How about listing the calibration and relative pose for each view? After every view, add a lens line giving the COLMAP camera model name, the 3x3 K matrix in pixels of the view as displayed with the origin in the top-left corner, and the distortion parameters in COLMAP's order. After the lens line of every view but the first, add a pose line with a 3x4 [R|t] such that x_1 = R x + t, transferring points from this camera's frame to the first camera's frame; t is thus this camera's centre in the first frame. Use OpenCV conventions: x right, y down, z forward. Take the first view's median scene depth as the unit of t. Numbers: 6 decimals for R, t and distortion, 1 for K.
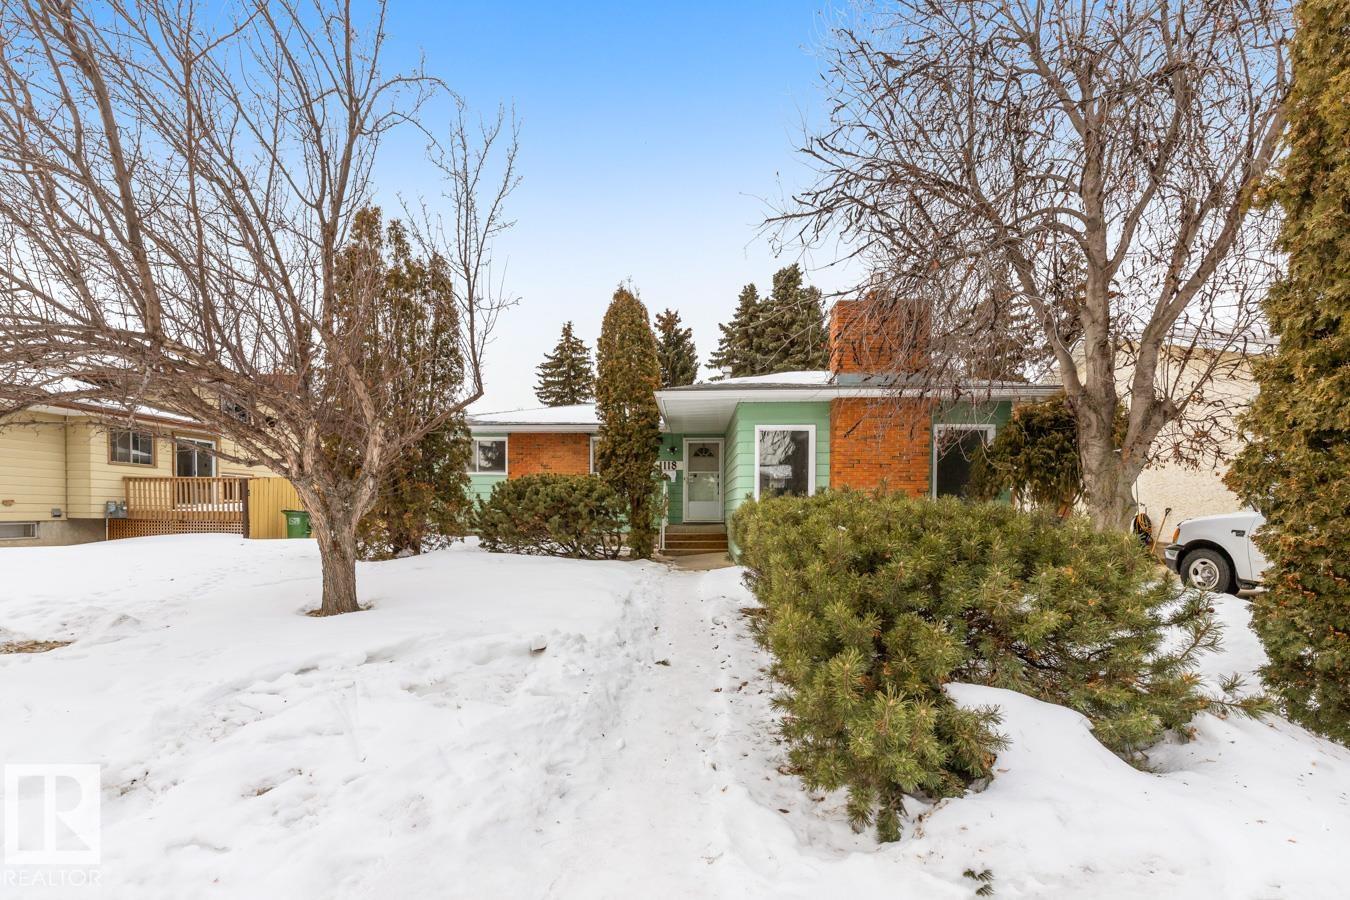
lens RADIAL K [[664.3, 0, 673.8], [0, 664.3, 508.1], [0, 0, 1]] dist [0.003122, 0.000691]
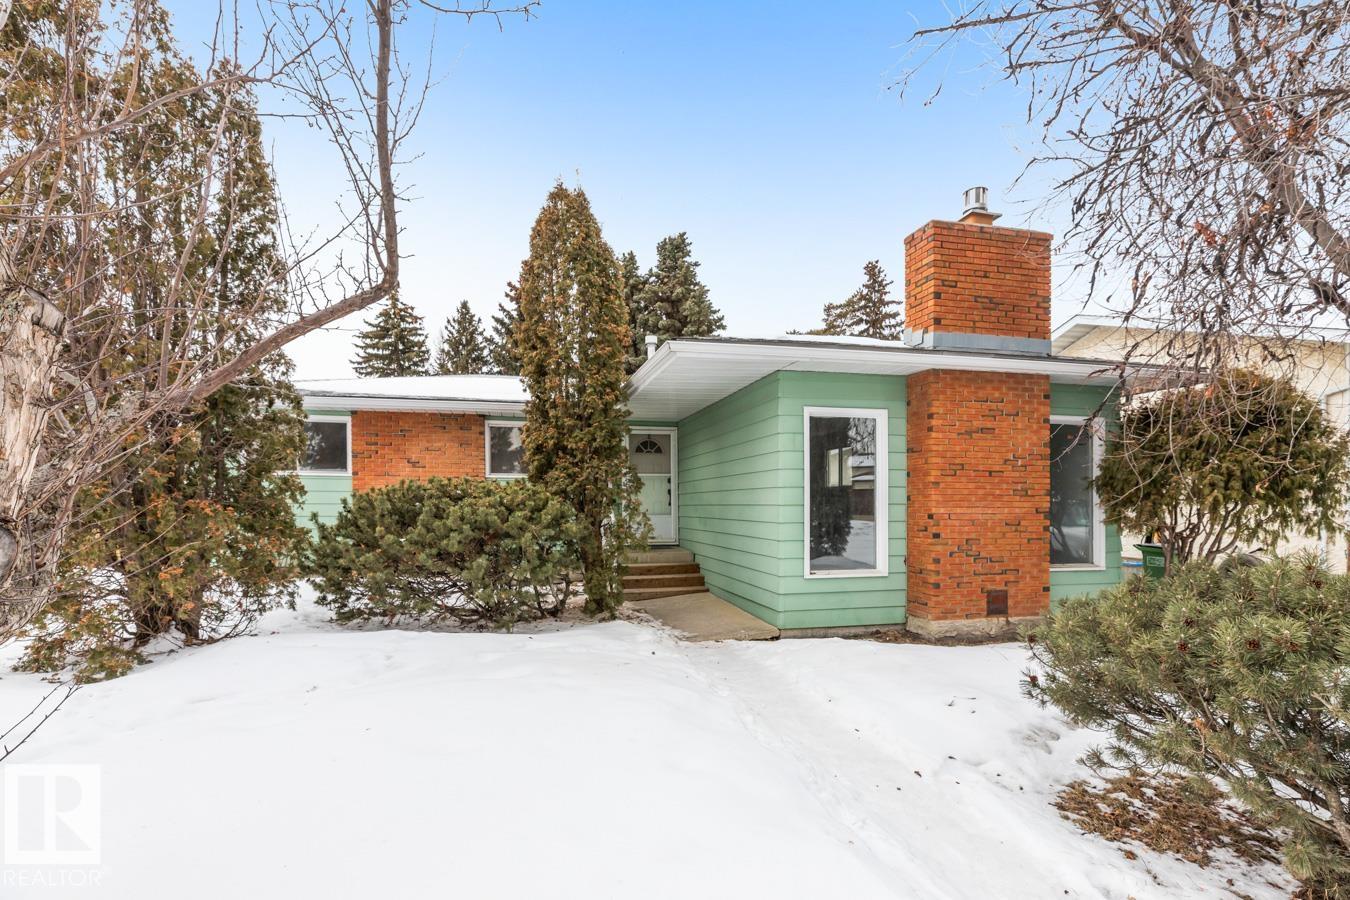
lens RADIAL K [[664.3, 0, 673.8], [0, 664.3, 508.1], [0, 0, 1]] dist [0.003122, 0.000691]
pose [[0.964099, -0.004300, 0.265509, -0.122169], [0.001978, 0.999957, 0.009013, -0.024578], [-0.265536, -0.008164, 0.964066, 0.304268]]
